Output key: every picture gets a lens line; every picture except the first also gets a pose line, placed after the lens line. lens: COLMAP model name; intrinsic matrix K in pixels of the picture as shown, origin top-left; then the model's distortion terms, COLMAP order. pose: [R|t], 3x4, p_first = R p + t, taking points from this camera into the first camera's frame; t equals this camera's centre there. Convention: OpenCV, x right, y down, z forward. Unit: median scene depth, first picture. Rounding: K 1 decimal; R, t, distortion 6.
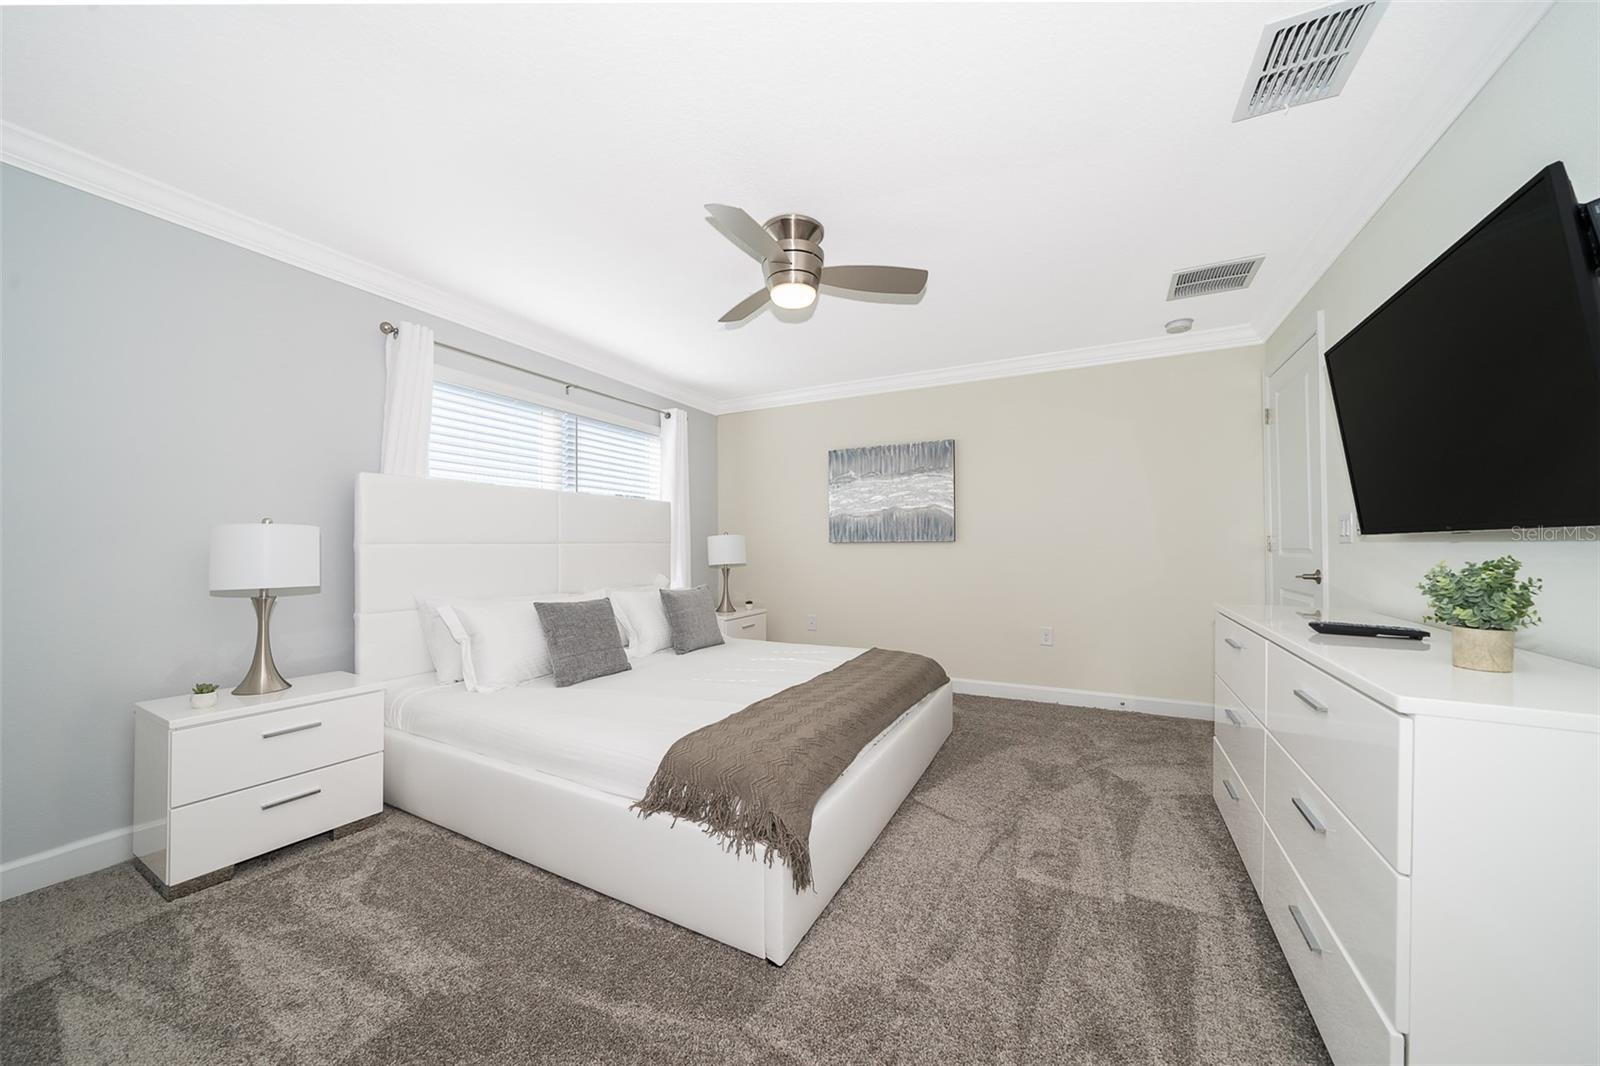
lens RADIAL K [[581.2, 0, 800.0], [0, 581.2, 533.0], [0, 0, 1]] dist [0.000006, 0.000000]
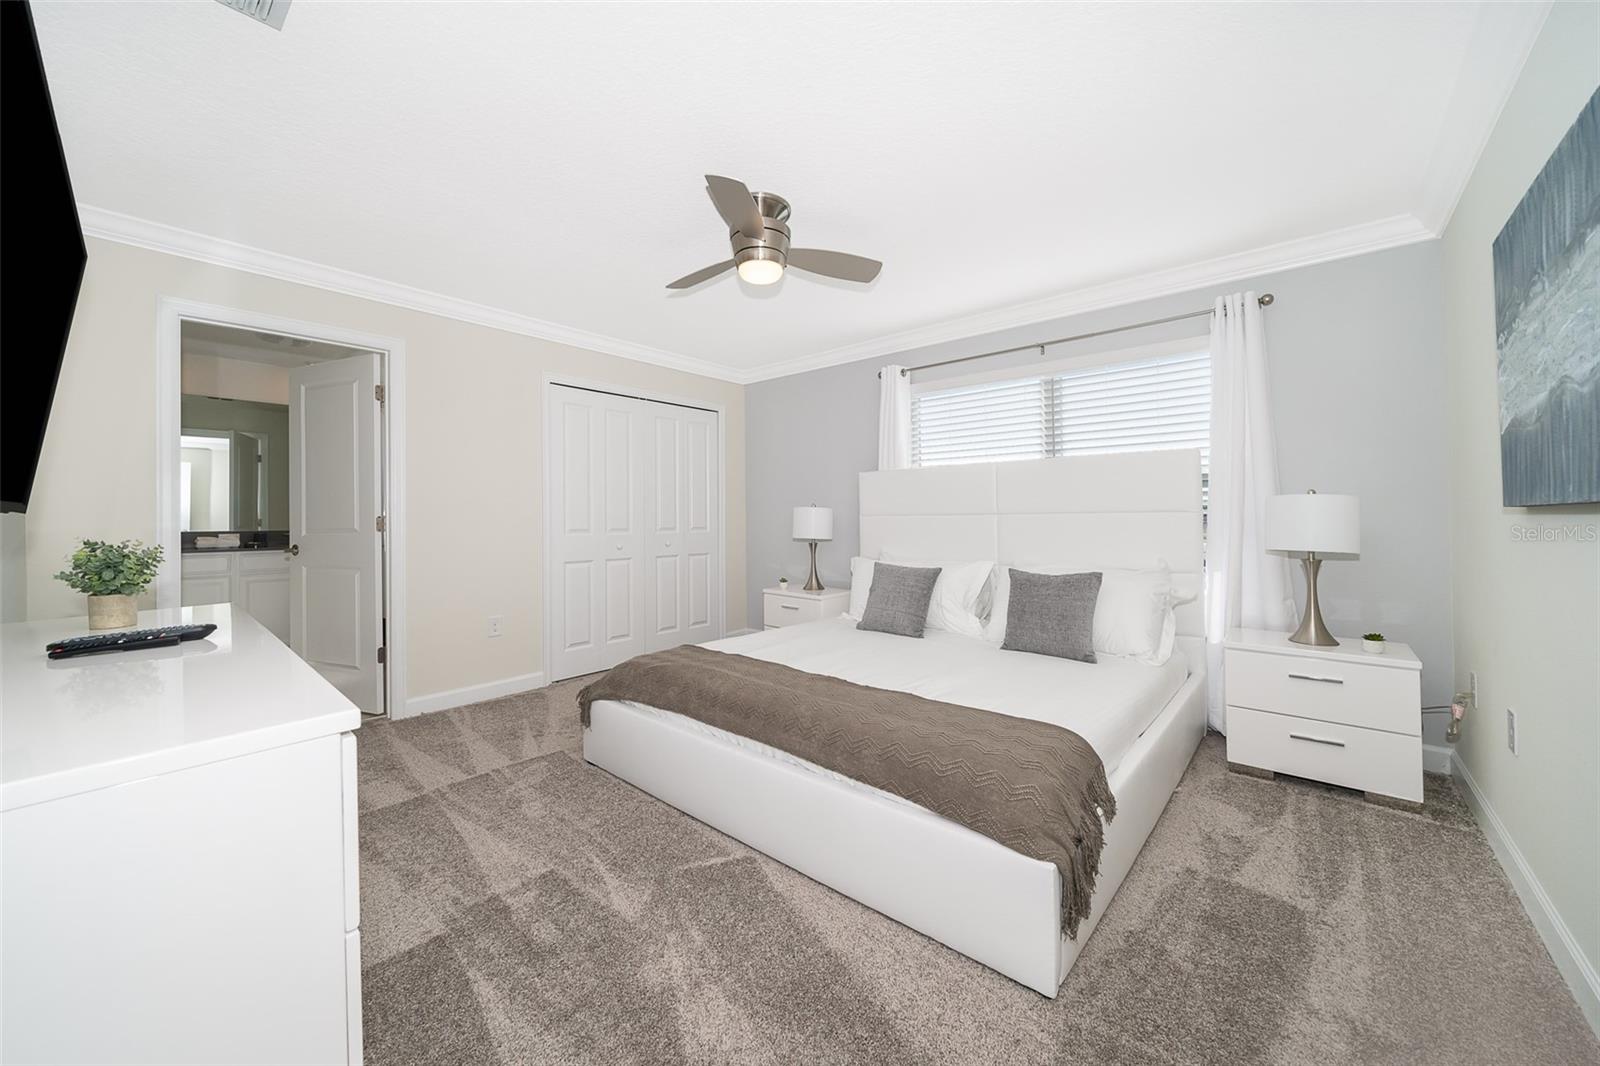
lens RADIAL K [[574.8, 0, 804.0], [0, 574.8, 506.3], [0, 0, 1]] dist [-0.000283, -0.000007]
pose [[-0.211091, -0.010431, -0.977411, 0.868502], [0.029437, 0.999422, -0.017023, 0.013014], [0.977023, -0.032366, -0.210662, 1.191278]]
